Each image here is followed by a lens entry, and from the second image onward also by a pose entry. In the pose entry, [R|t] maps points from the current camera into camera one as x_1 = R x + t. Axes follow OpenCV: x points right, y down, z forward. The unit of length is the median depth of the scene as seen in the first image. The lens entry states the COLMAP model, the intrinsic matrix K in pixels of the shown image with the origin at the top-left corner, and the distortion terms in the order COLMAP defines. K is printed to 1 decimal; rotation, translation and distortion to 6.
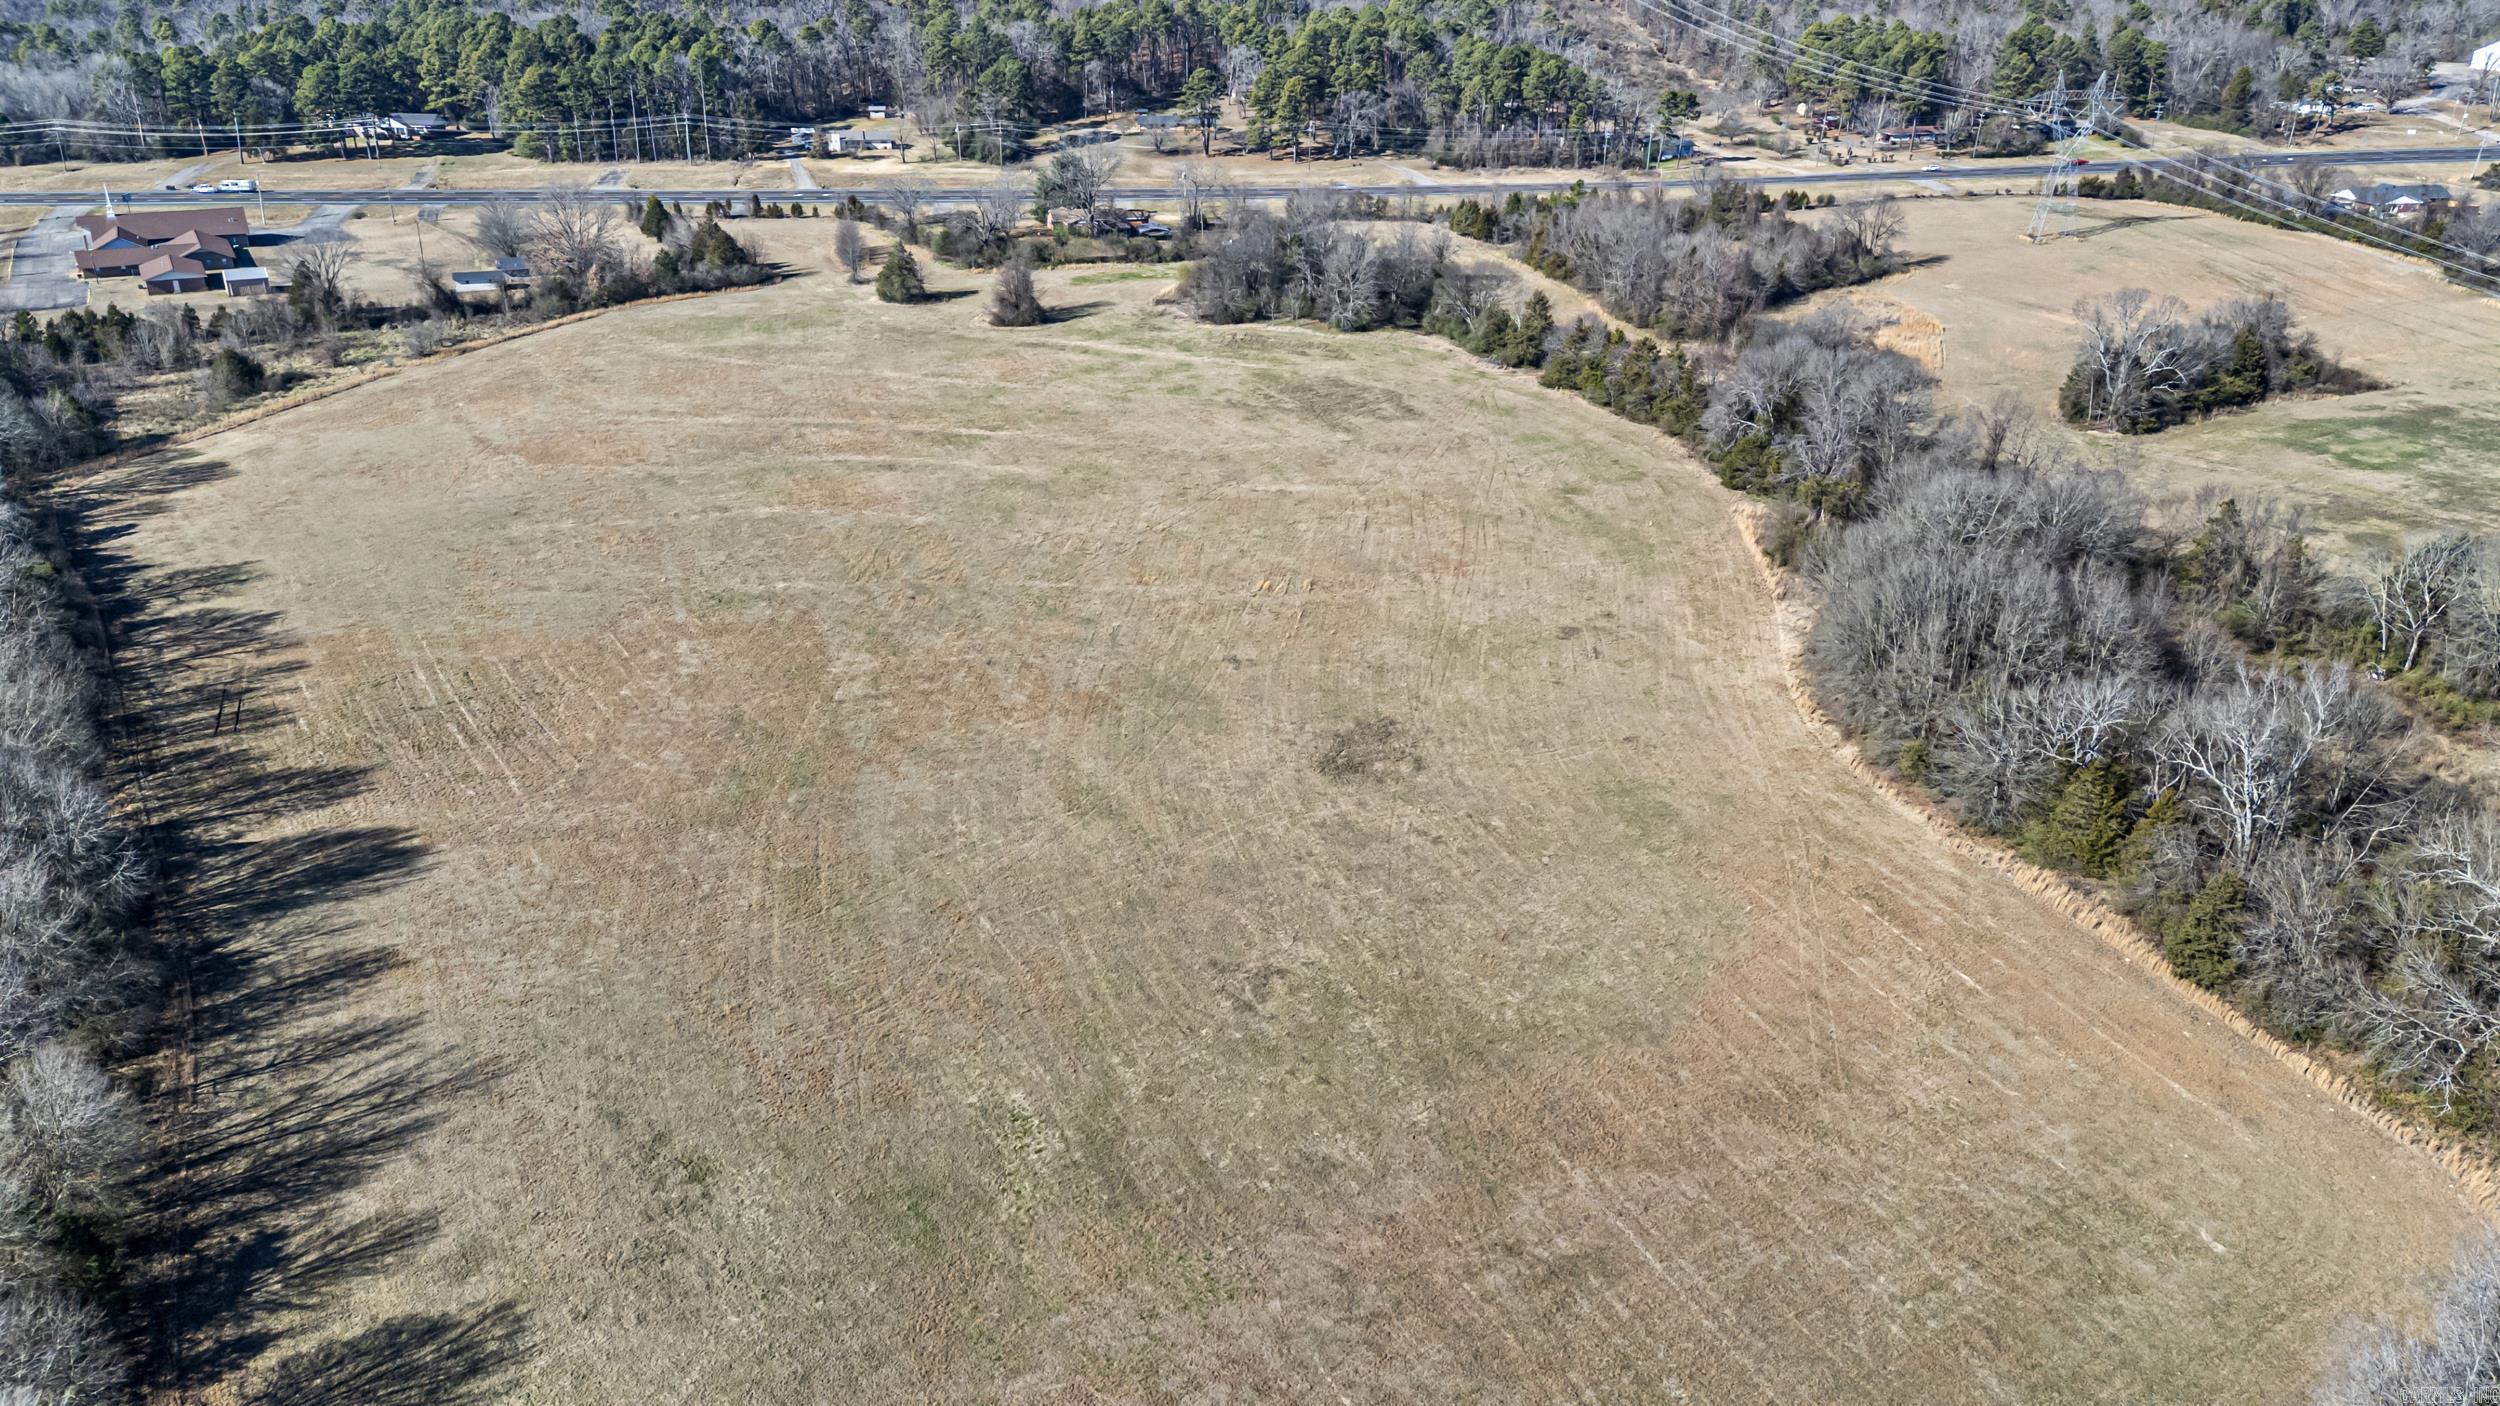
lens RADIAL K [[1828.2, 0, 1250.0], [0, 1828.2, 703.0], [0, 0, 1]] dist [0.068743, -0.070691]
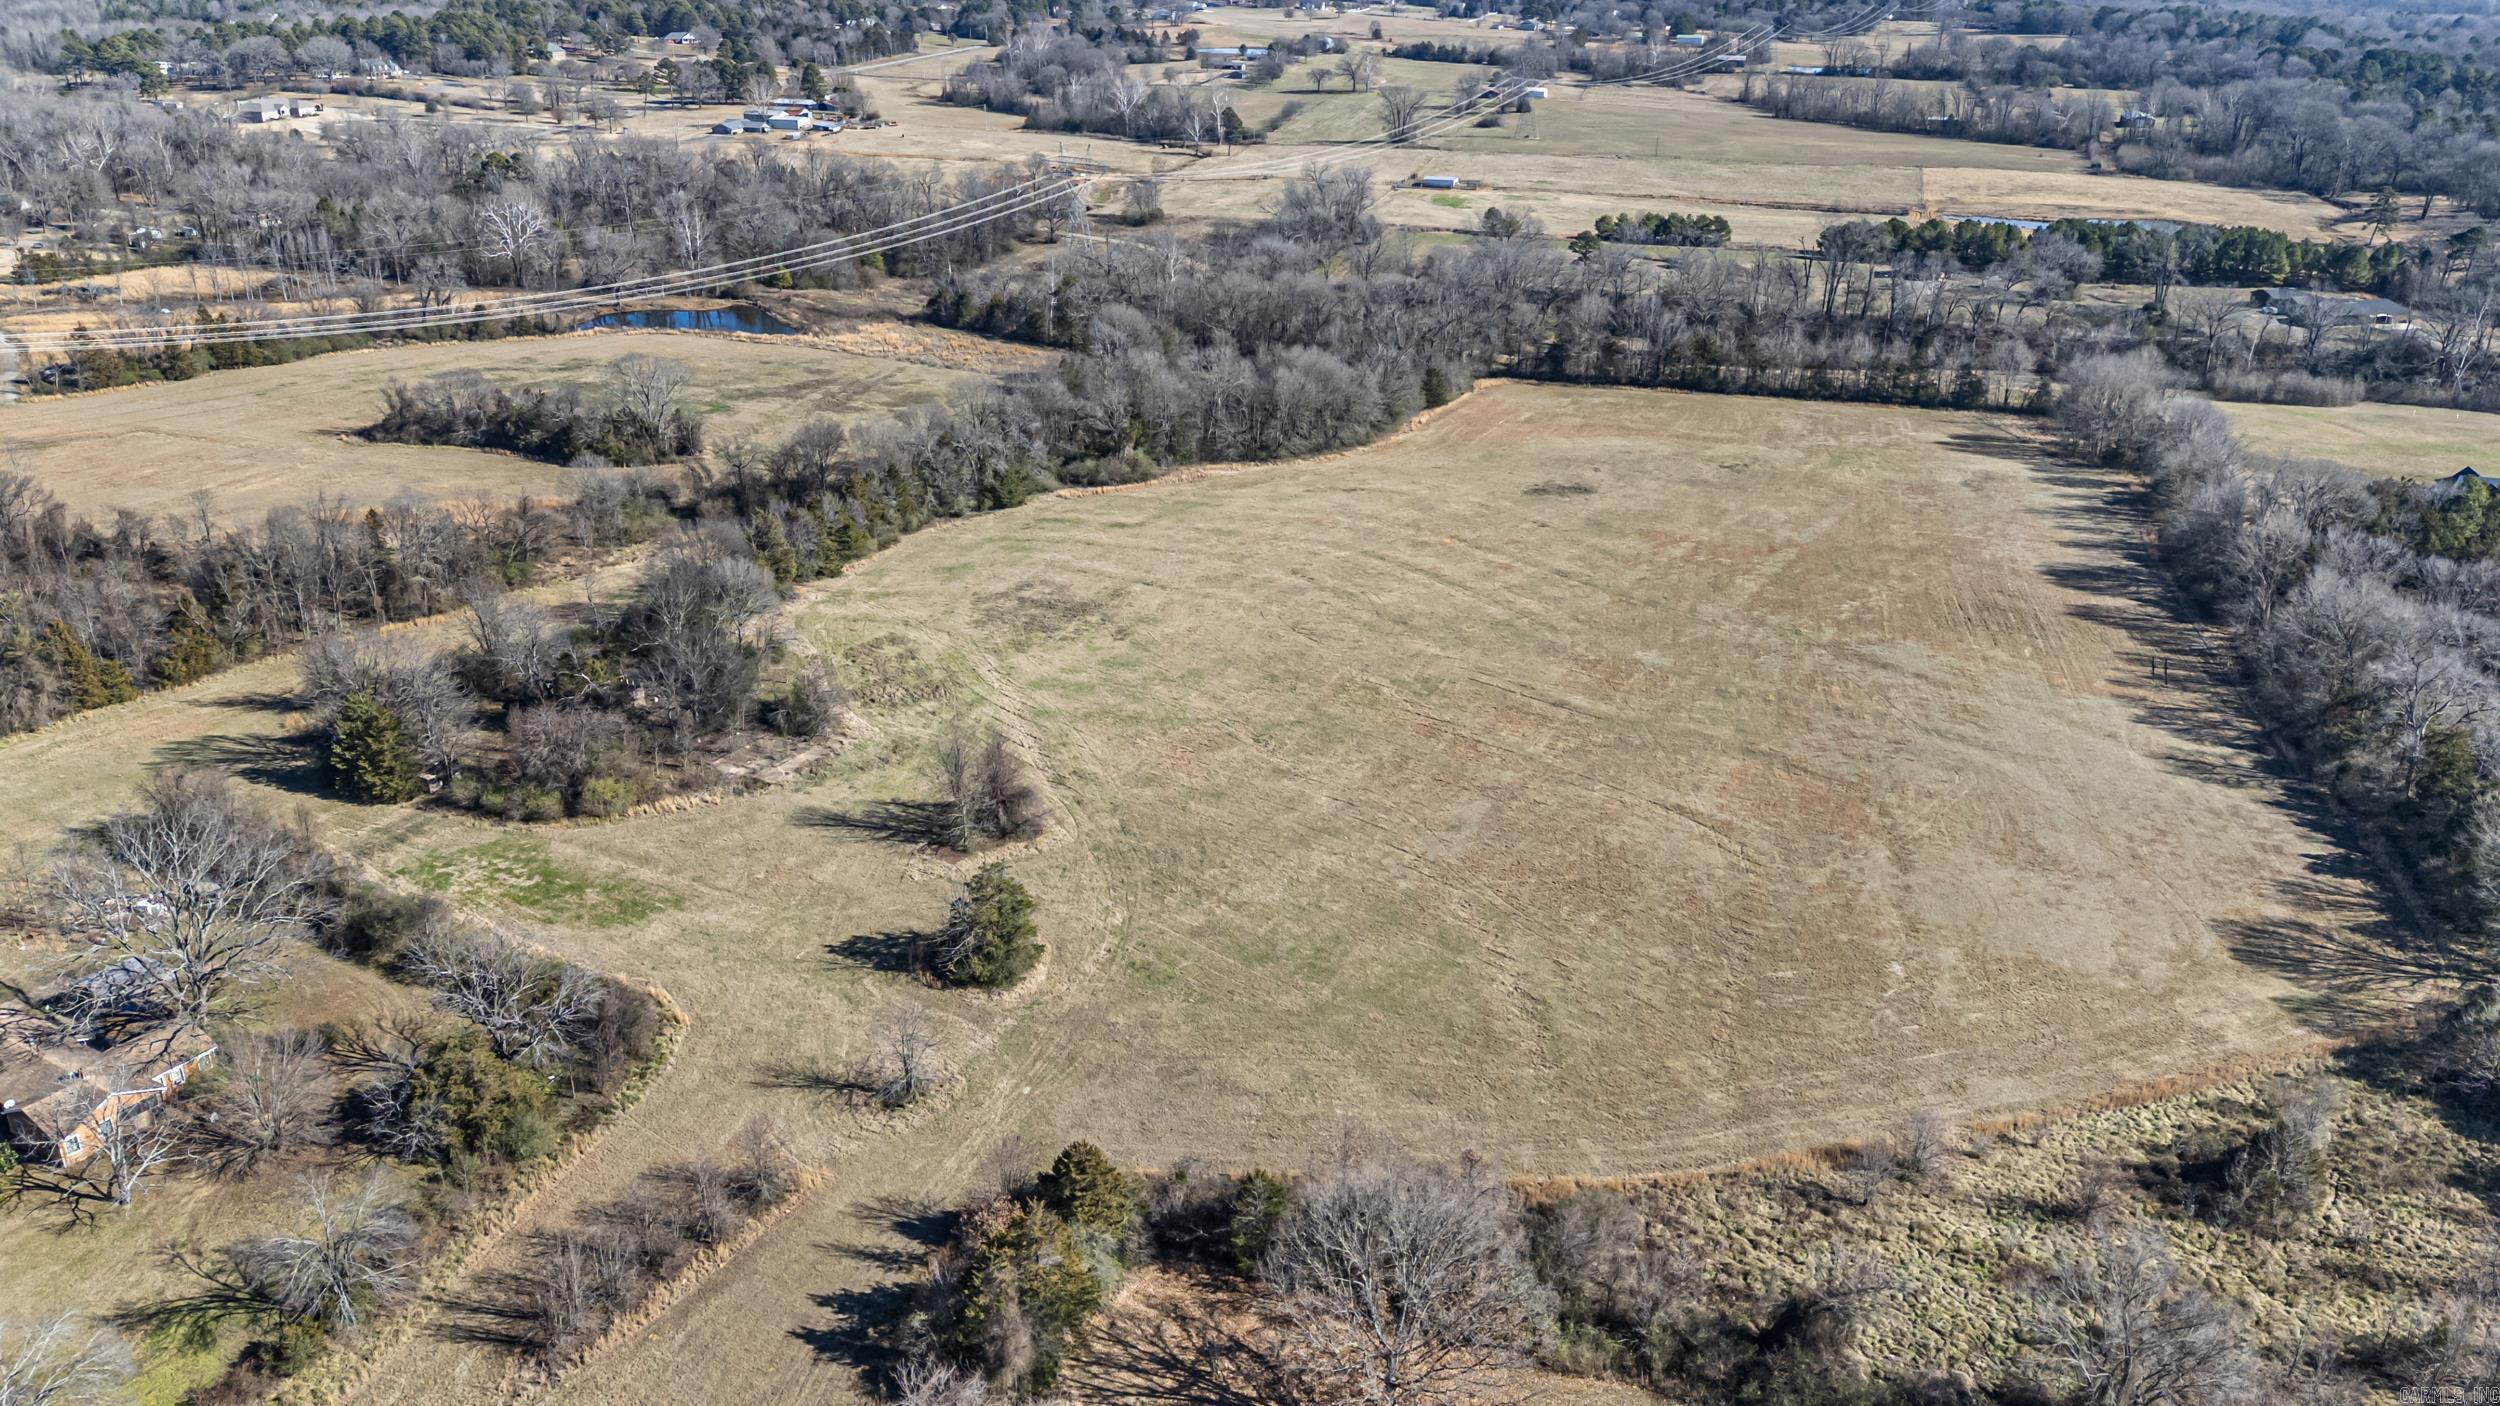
lens RADIAL K [[1828.2, 0, 1250.0], [0, 1828.2, 703.0], [0, 0, 1]] dist [0.068743, -0.070691]
pose [[-0.680944, -0.302758, 0.666823, -0.584429], [0.275309, 0.737922, 0.616179, -0.593851], [-0.678617, 0.603166, -0.419131, 1.182917]]
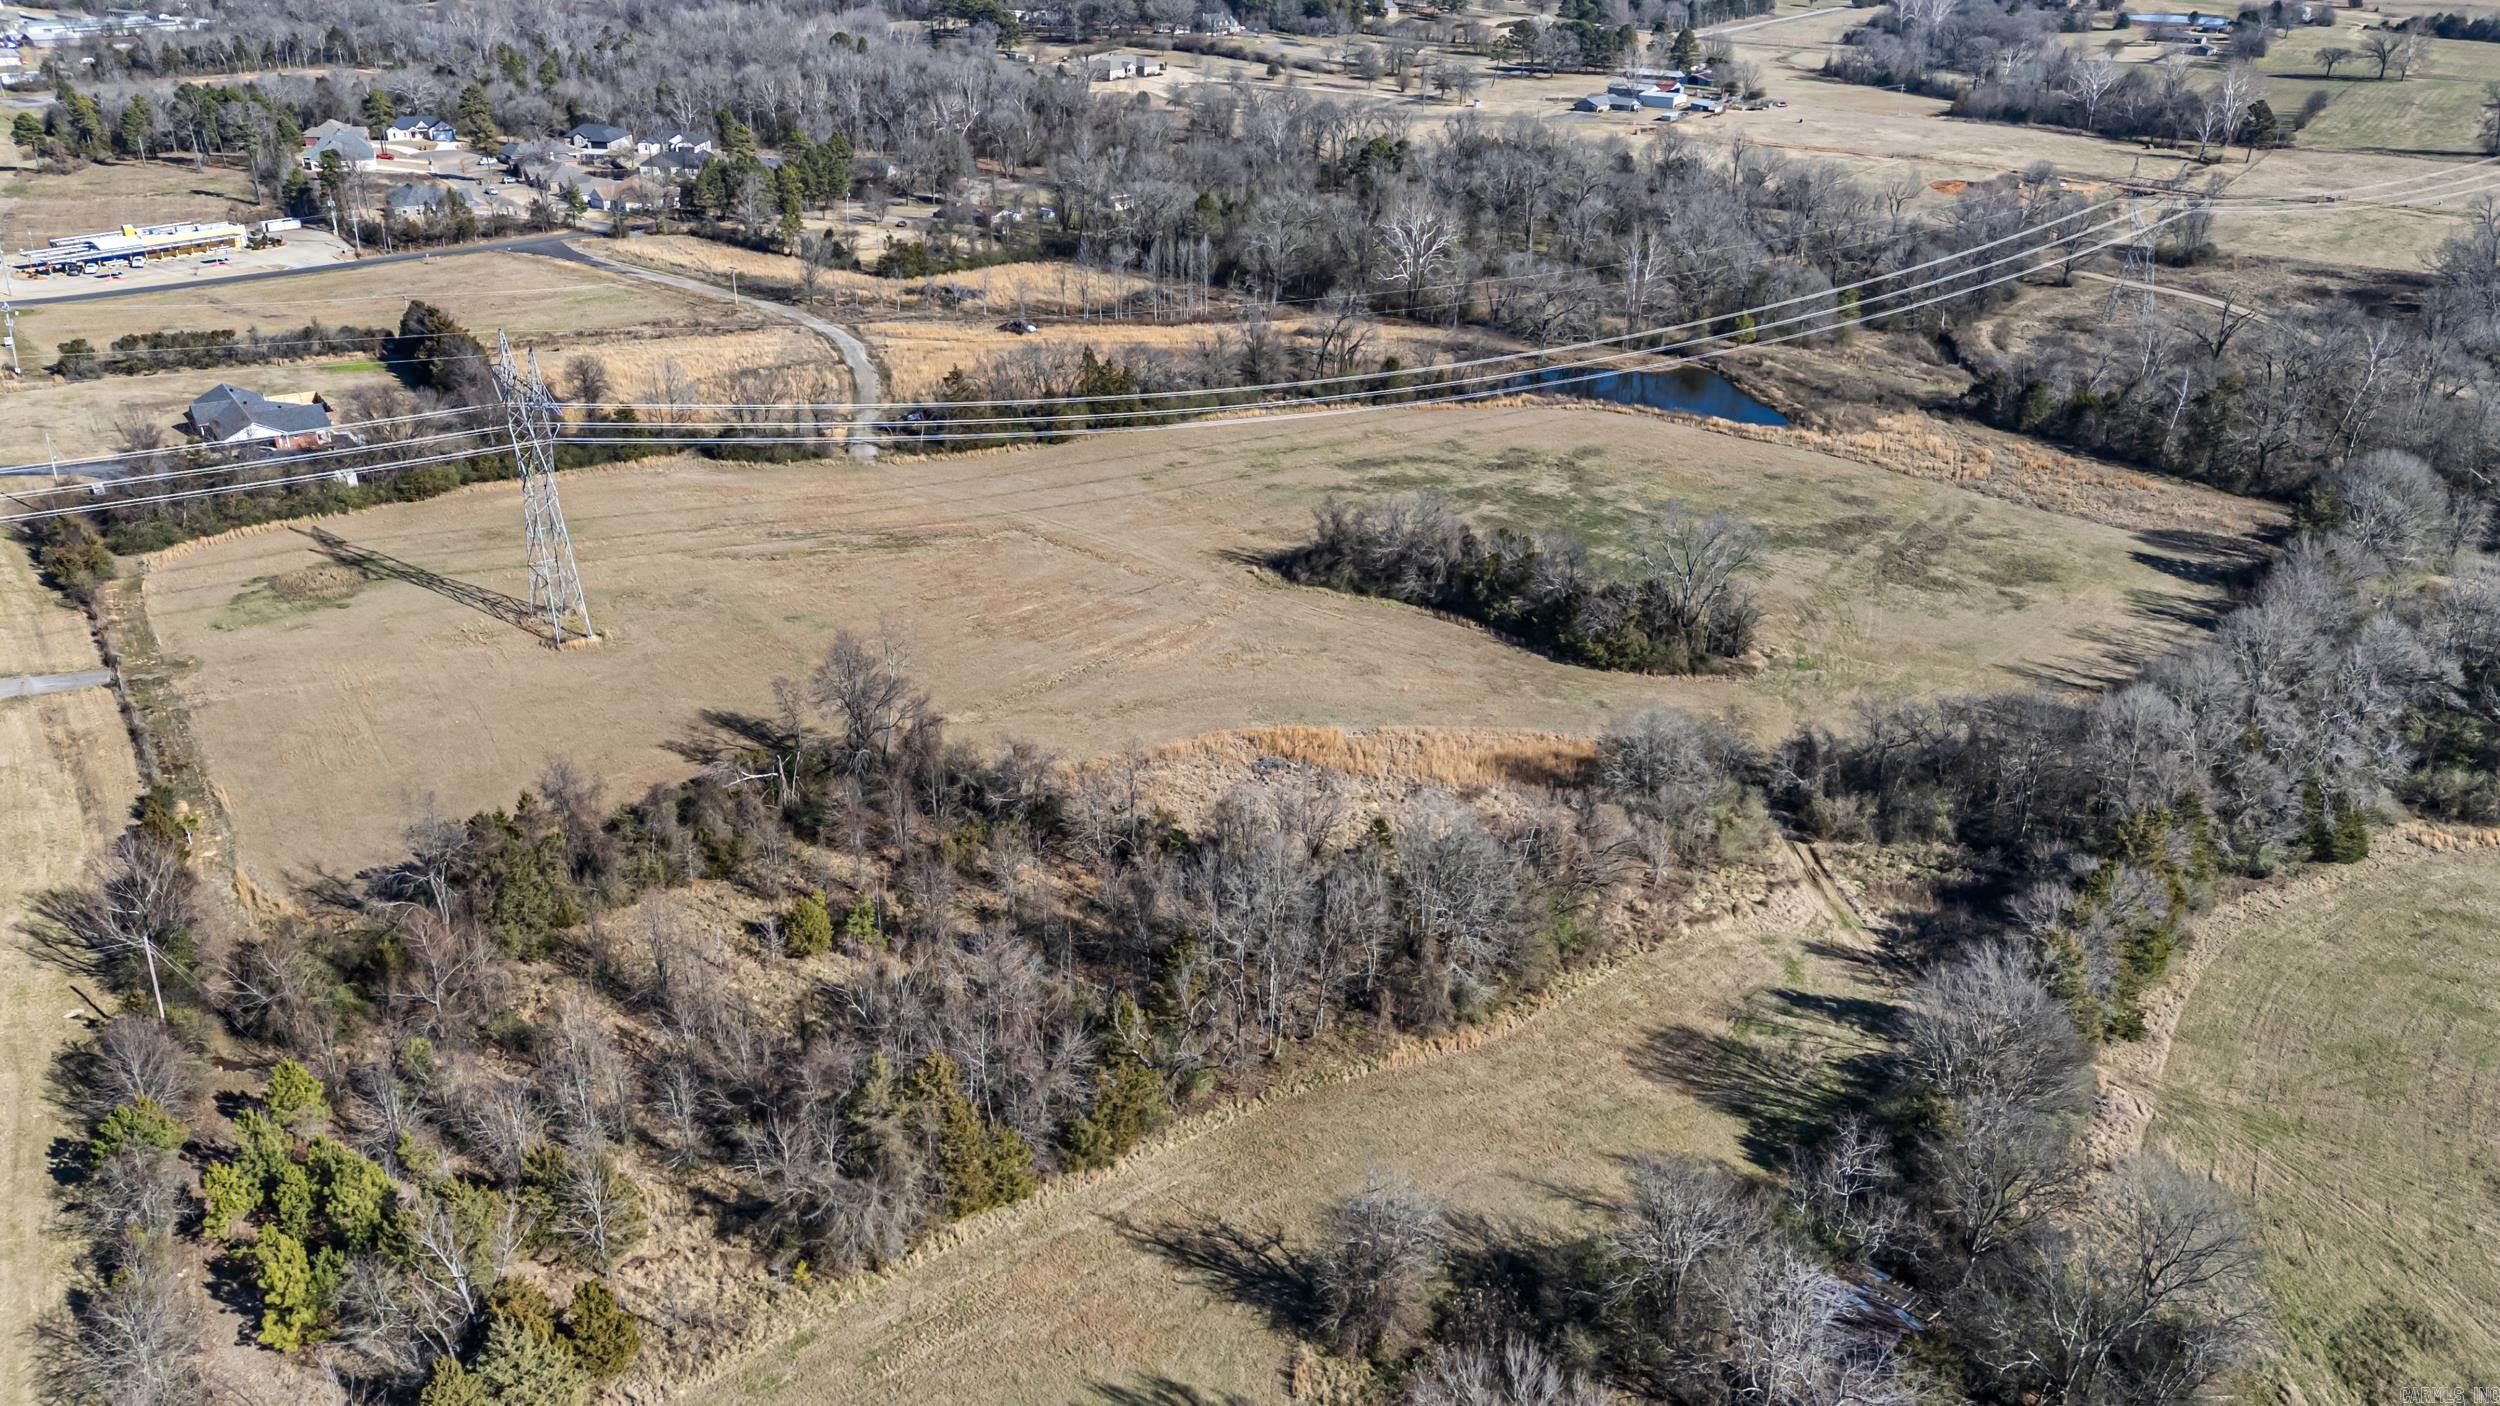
lens RADIAL K [[1828.2, 0, 1250.0], [0, 1828.2, 703.0], [0, 0, 1]] dist [0.068743, -0.070691]
pose [[-0.368191, -0.400576, 0.839032, -0.134179], [0.356167, 0.772818, 0.525259, -0.553962], [-0.858825, 0.492231, -0.141872, 1.136529]]
